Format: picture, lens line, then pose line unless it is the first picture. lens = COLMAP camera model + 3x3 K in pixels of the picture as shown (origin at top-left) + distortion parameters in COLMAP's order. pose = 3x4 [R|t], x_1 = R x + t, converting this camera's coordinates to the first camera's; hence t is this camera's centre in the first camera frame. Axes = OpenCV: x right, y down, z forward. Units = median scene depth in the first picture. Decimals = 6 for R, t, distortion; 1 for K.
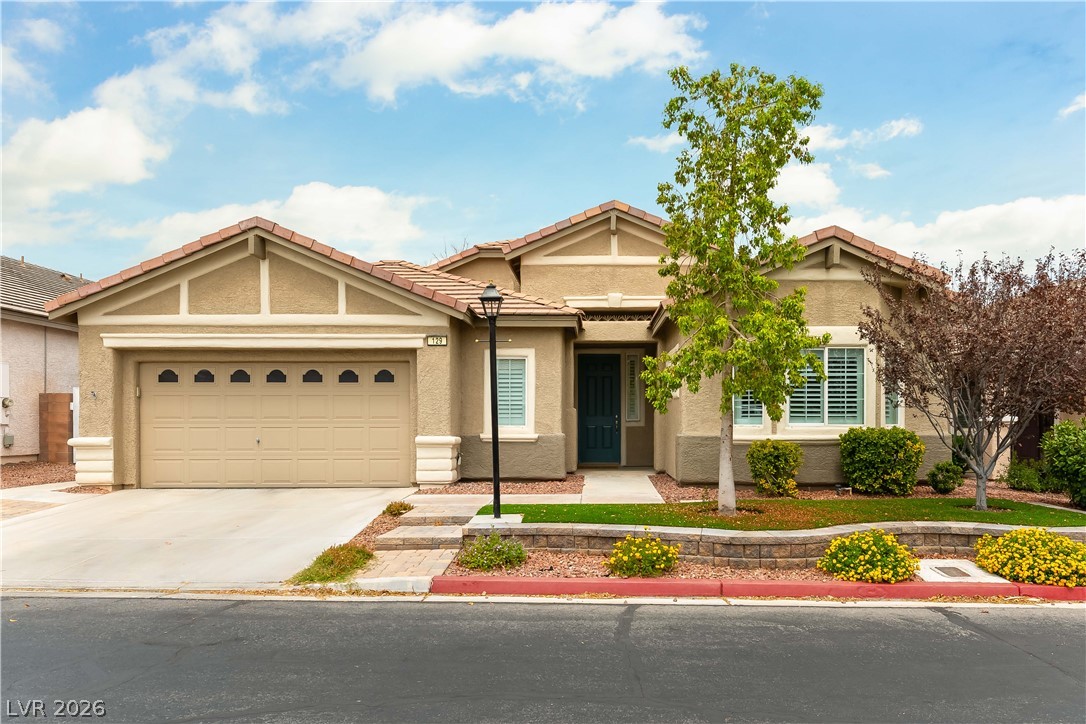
lens RADIAL K [[817.5, 0, 543.0], [0, 817.5, 362.0], [0, 0, 1]] dist [-0.001941, -0.000406]
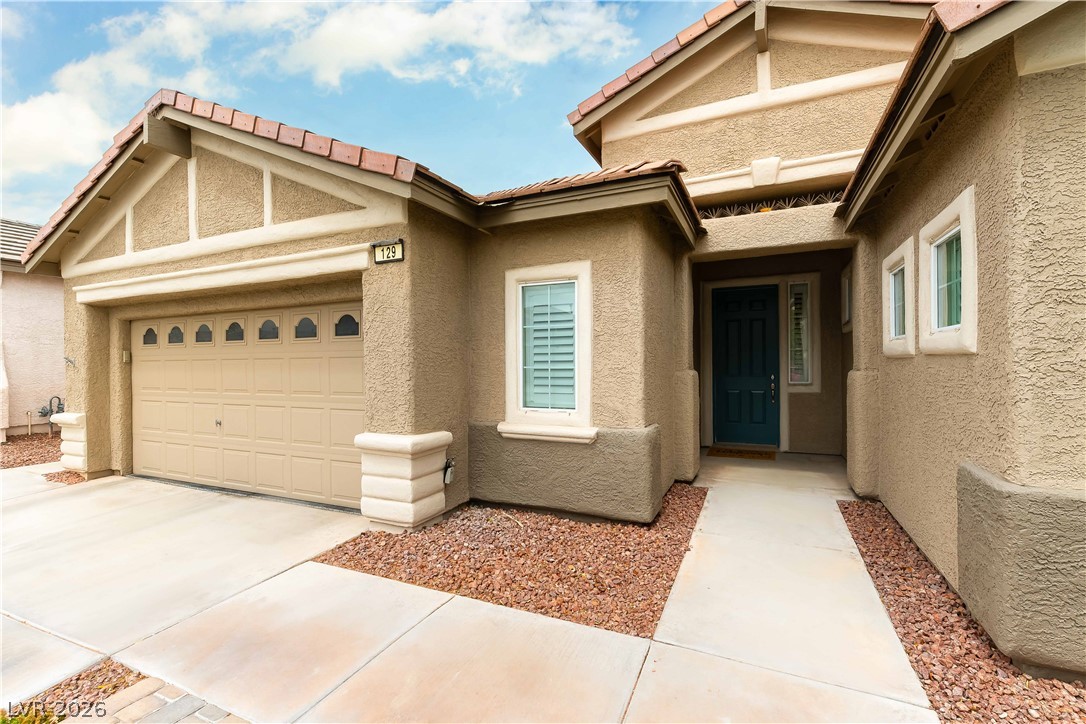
lens RADIAL K [[484.3, 0, 543.0], [0, 484.3, 362.0], [0, 0, 1]] dist [-0.001388, -0.000221]
pose [[0.934441, -0.011888, -0.355919, 0.069918], [0.038063, 0.997051, 0.066631, 0.025965], [0.354078, -0.075810, 0.932138, 0.709318]]
